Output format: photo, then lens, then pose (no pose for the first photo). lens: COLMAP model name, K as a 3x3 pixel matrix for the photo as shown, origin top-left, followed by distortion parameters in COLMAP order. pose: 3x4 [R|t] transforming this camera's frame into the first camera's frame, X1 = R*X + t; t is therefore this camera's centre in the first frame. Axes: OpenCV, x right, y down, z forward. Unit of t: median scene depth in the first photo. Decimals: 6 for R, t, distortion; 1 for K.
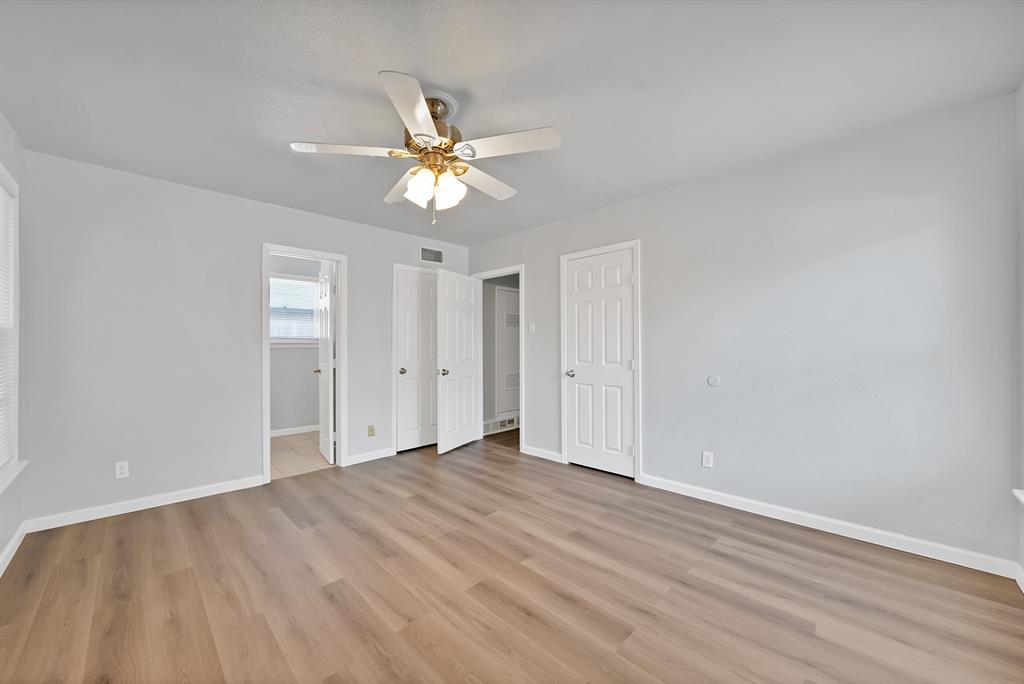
lens RADIAL K [[381.9, 0, 511.2], [0, 381.9, 343.6], [0, 0, 1]] dist [-0.011910, 0.000024]
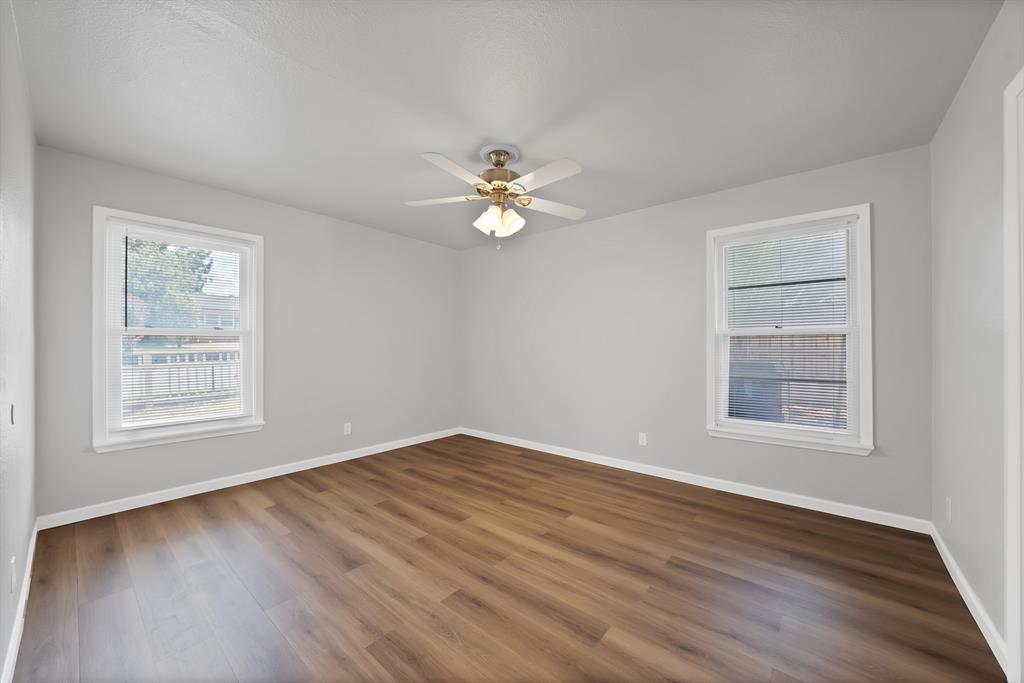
lens RADIAL K [[381.9, 0, 511.2], [0, 381.9, 343.1], [0, 0, 1]] dist [-0.011910, 0.000024]
pose [[-0.996767, 0.001099, -0.080340, -0.128418], [0.002504, 0.999846, -0.017378, 0.018440], [0.080309, -0.017523, -0.996616, 2.085173]]
